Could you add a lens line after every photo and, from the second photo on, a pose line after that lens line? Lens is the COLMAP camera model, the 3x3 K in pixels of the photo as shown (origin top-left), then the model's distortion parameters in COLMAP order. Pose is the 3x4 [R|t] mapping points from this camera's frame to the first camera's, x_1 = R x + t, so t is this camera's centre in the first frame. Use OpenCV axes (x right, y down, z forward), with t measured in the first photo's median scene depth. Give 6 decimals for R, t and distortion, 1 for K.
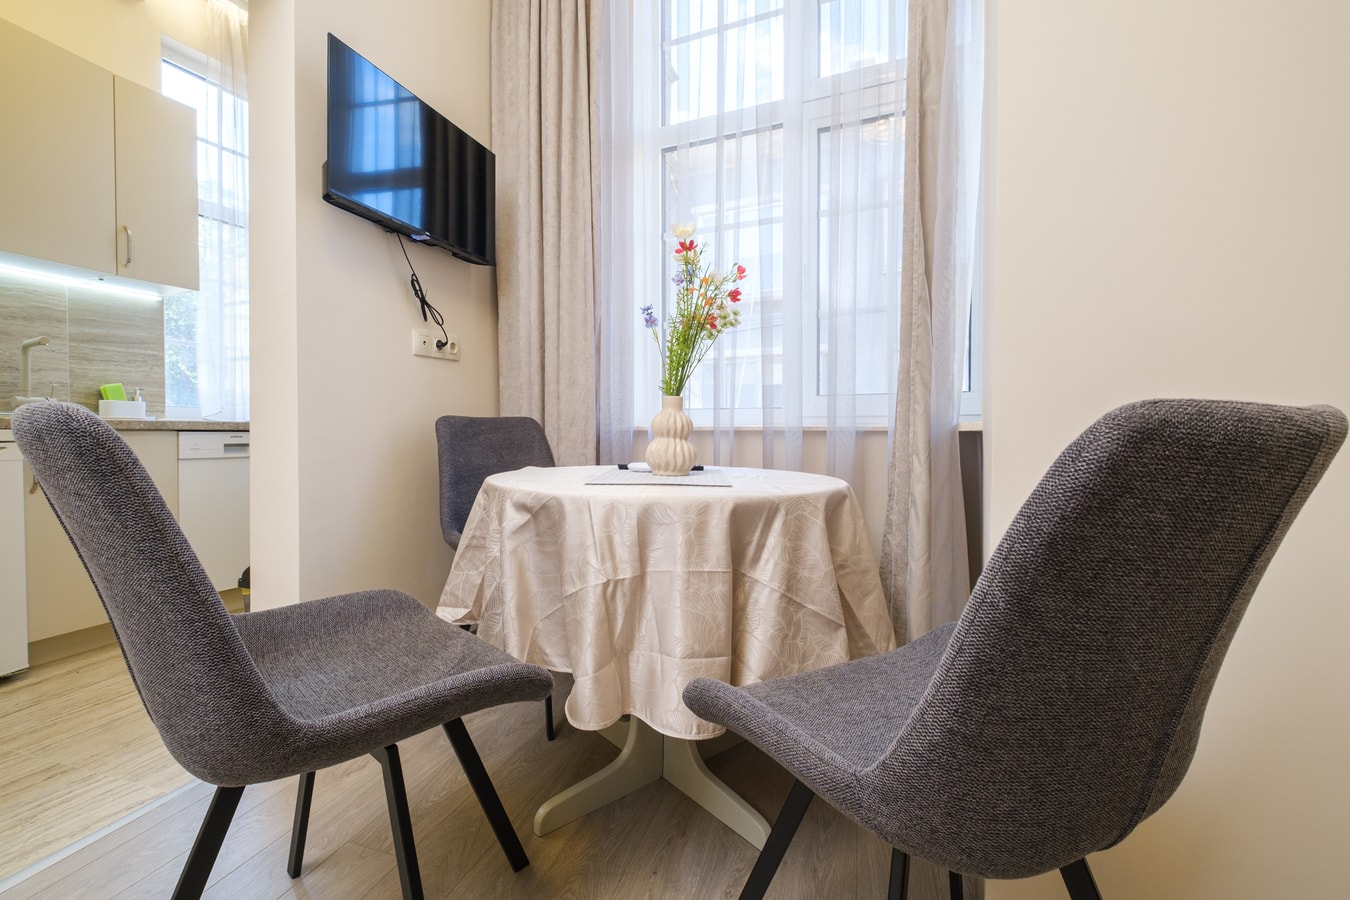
lens RADIAL K [[586.7, 0, 655.8], [0, 586.7, 439.6], [0, 0, 1]] dist [0.001034, -0.000059]
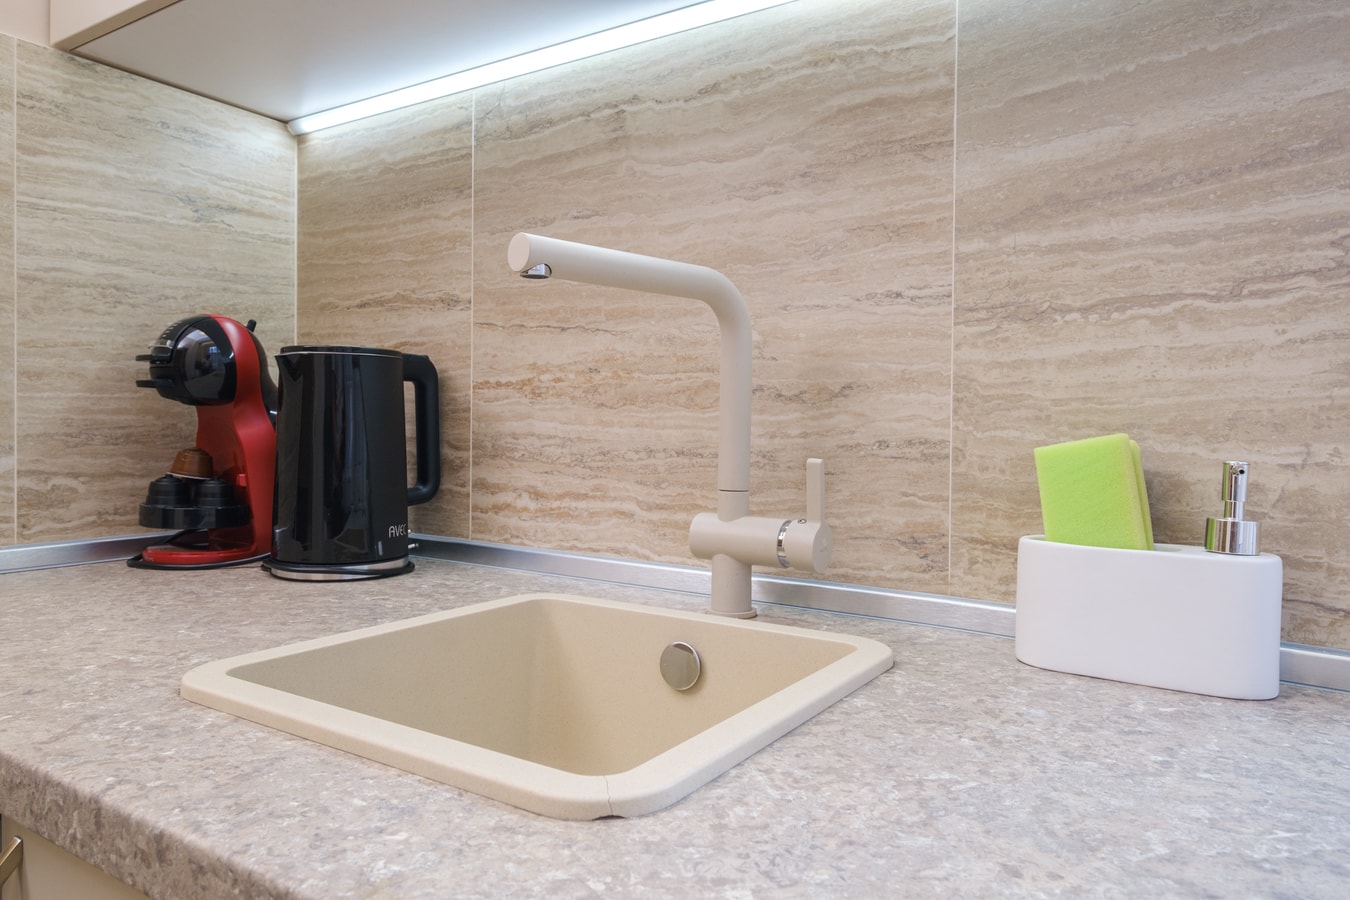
lens RADIAL K [[899.2, 0, 673.6], [0, 899.2, 440.6], [0, 0, 1]] dist [0.005846, 0.004237]
pose [[-0.274162, 0.009115, -0.961640, -0.872249], [-0.024628, 0.999561, 0.016496, -0.128779], [0.961368, 0.028205, -0.273817, 1.285953]]
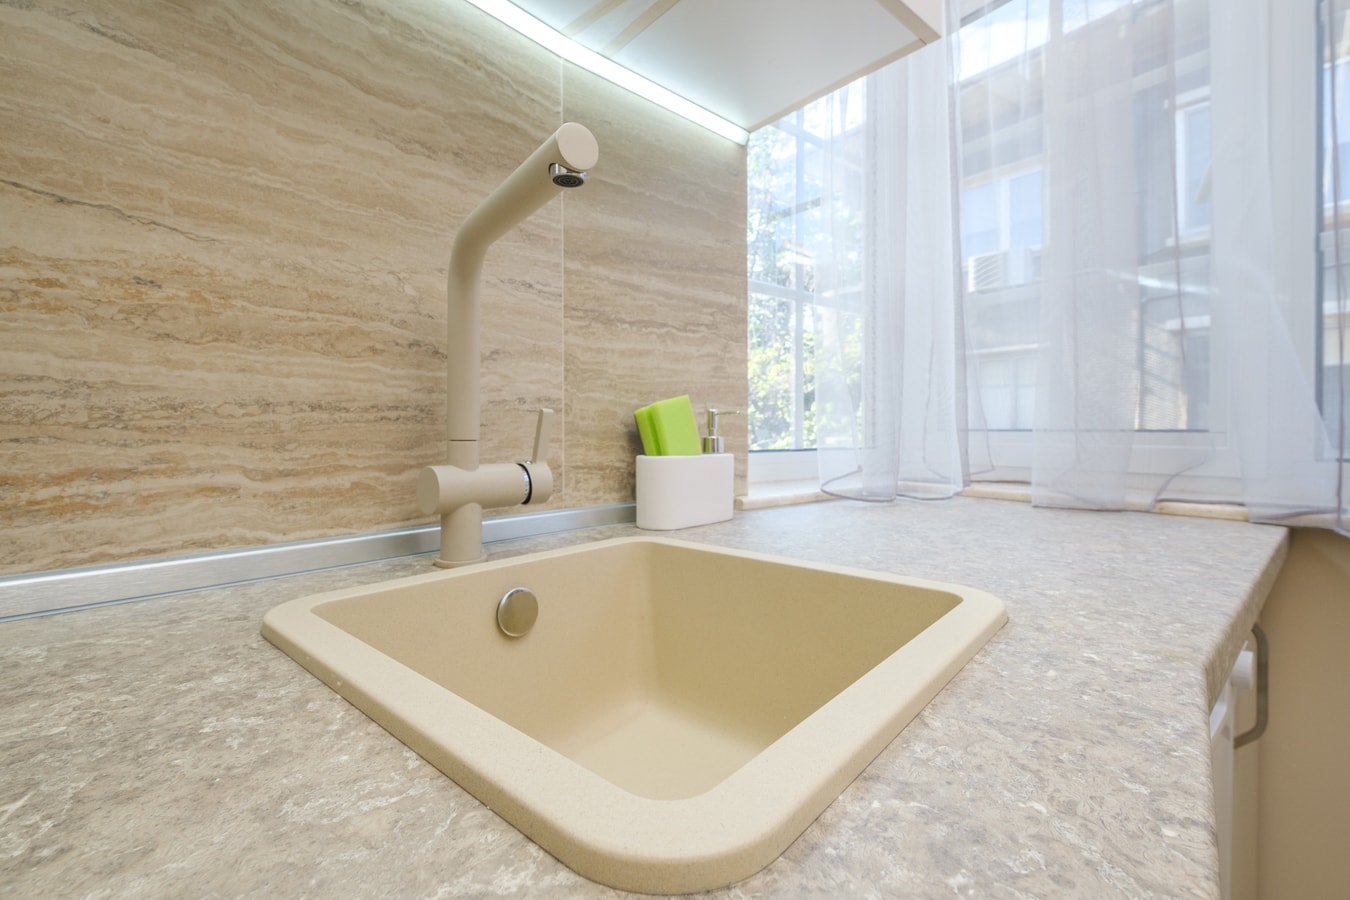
lens RADIAL K [[597.5, 0, 666.2], [0, 597.5, 431.6], [0, 0, 1]] dist [0.002520, -0.005907]
pose [[0.913451, 0.001588, -0.406946, -1.080636], [-0.005133, 0.999958, -0.007619, -0.101884], [0.406917, 0.009049, 0.913420, 0.975755]]
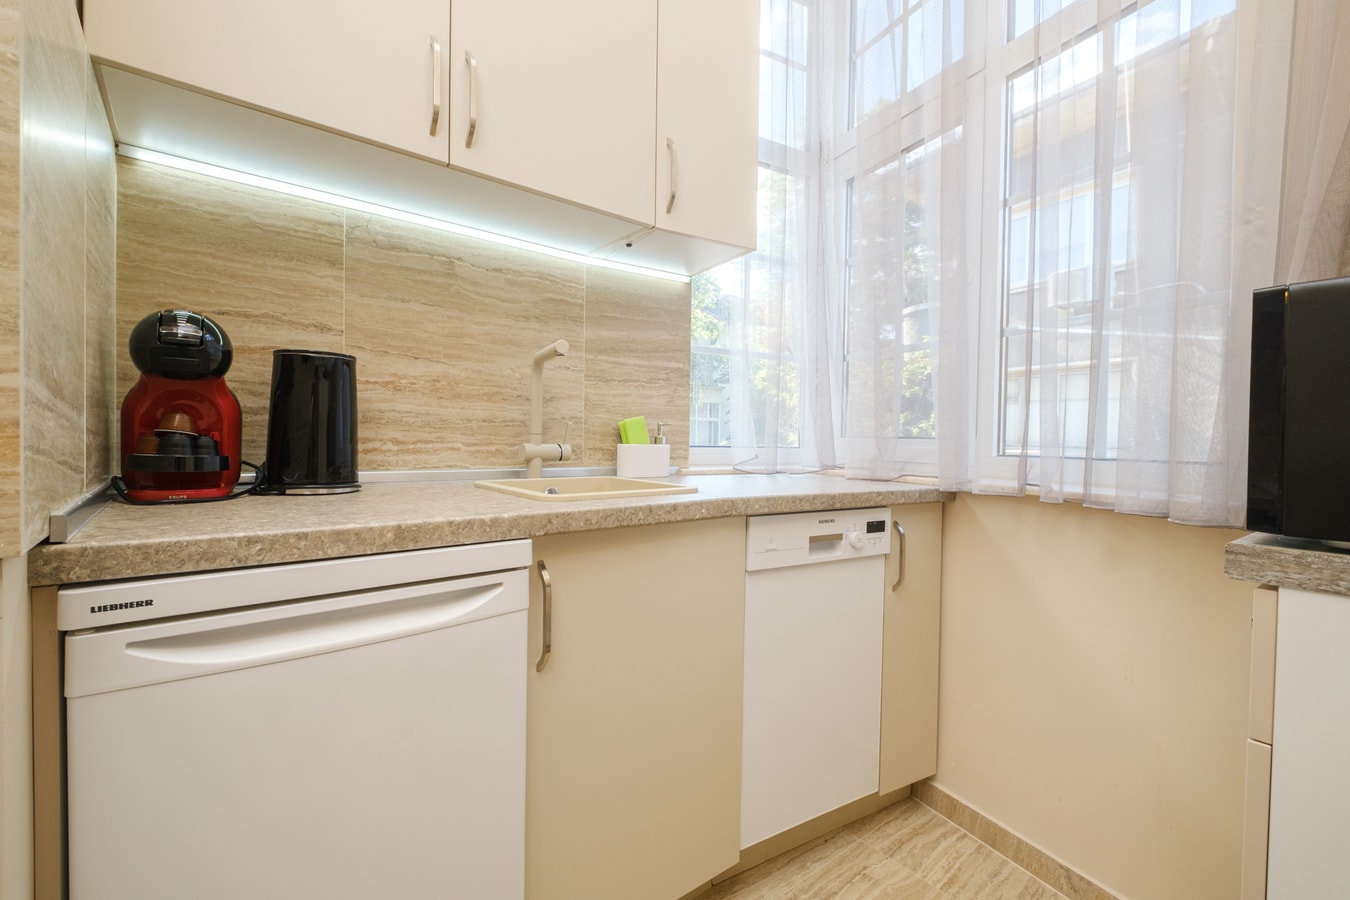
lens RADIAL K [[575.9, 0, 671.8], [0, 575.9, 442.5], [0, 0, 1]] dist [0.008070, -0.007302]
pose [[0.835435, 0.020172, -0.549219, -0.744832], [-0.023529, 0.999723, 0.000928, -0.093529], [0.549085, 0.012147, 0.835678, 0.686234]]
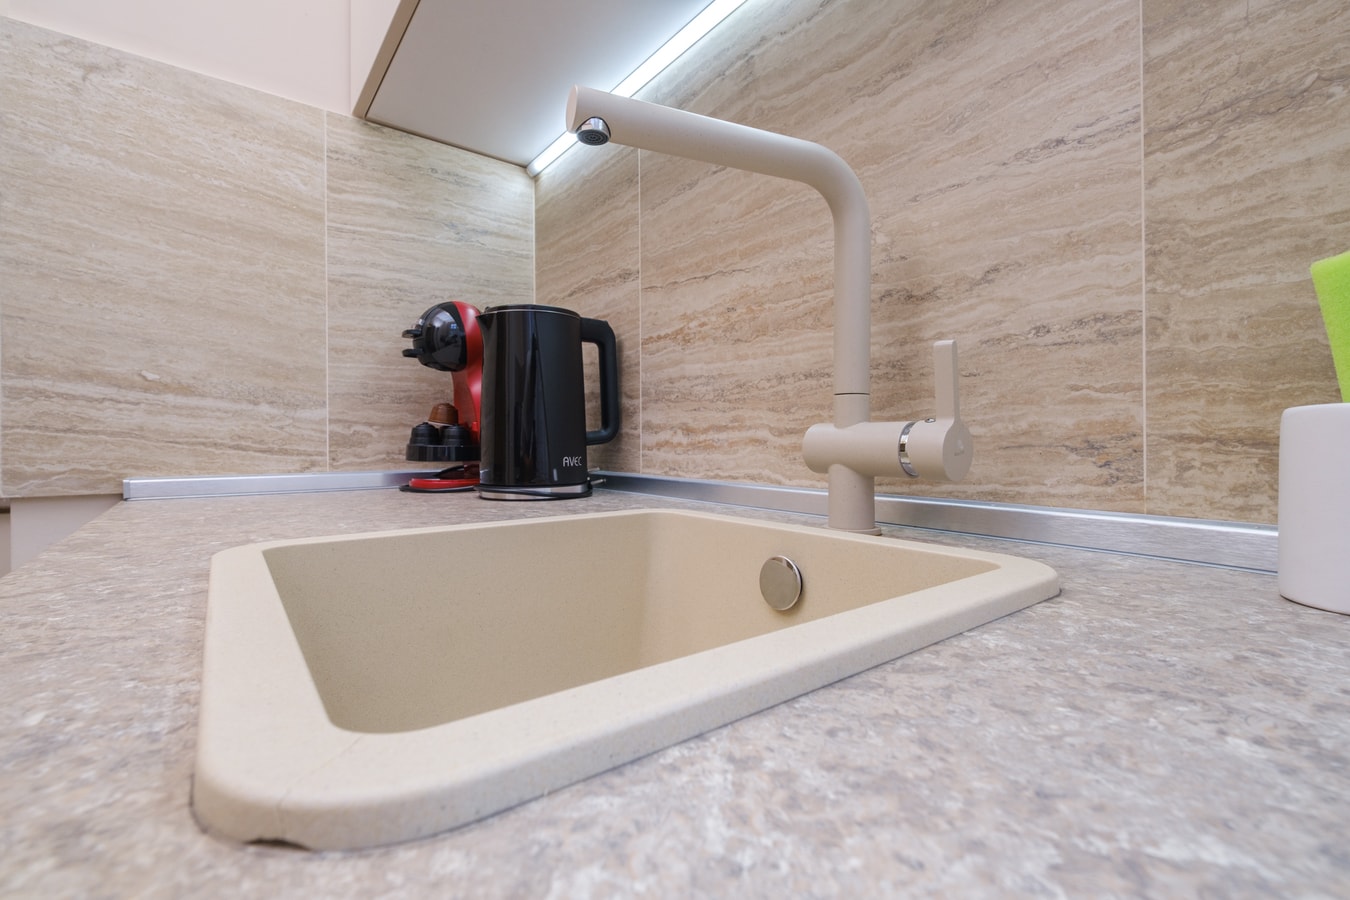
lens RADIAL K [[594.3, 0, 670.6], [0, 594.3, 445.3], [0, 0, 1]] dist [0.009643, -0.008536]
pose [[-0.581429, 0.004757, -0.813583, -1.036021], [-0.006437, 0.999925, 0.010447, -0.080048], [0.813572, 0.011311, -0.581355, 1.282466]]
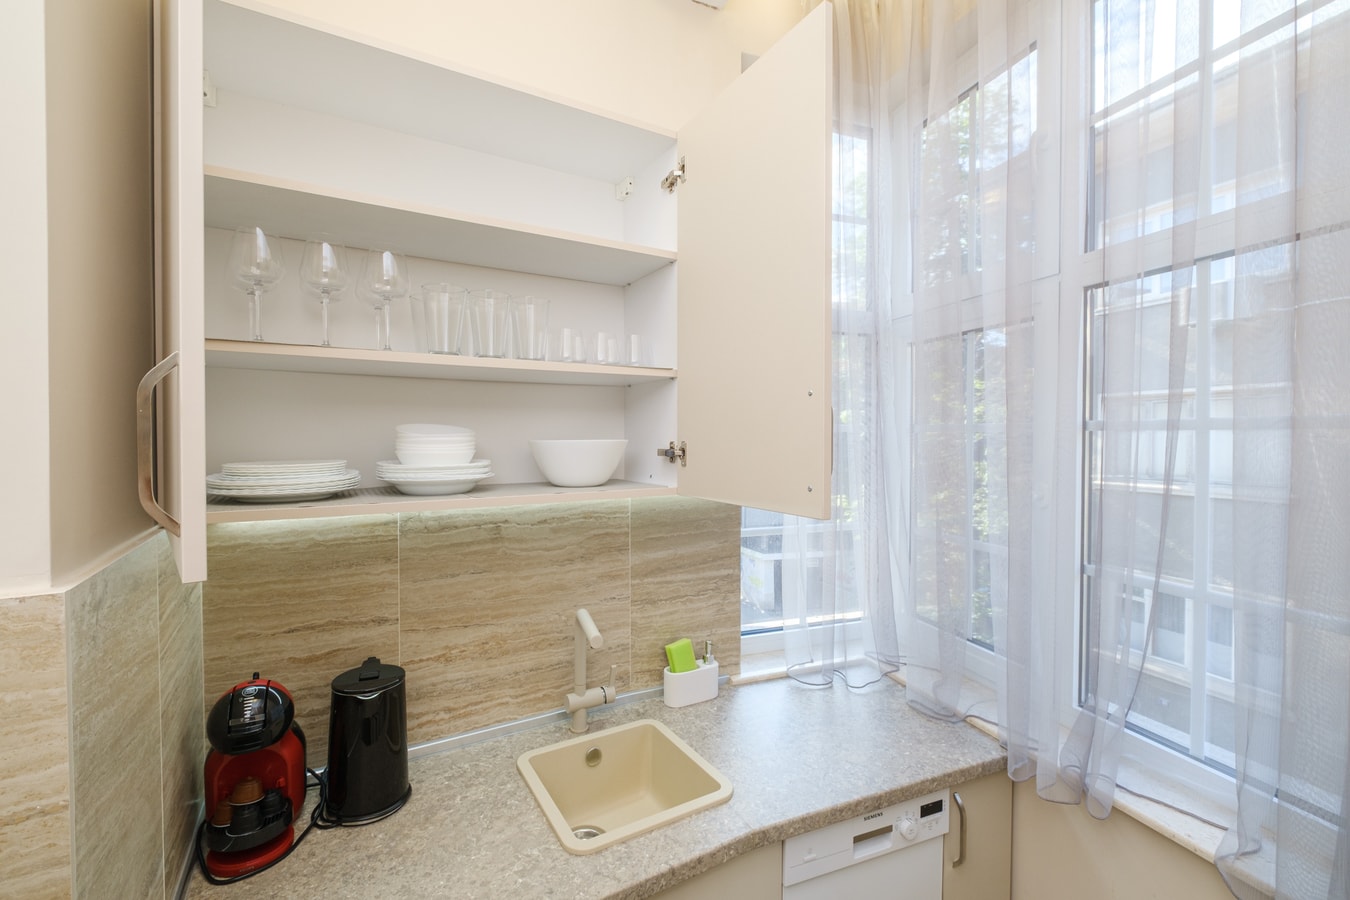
lens RADIAL K [[580.0, 0, 671.8], [0, 580.0, 445.6], [0, 0, 1]] dist [0.000748, -0.000260]
pose [[0.744569, 0.011156, -0.667452, -0.704776], [-0.011493, 0.999926, 0.003892, -0.408605], [0.667446, 0.004773, 0.744643, 0.720509]]
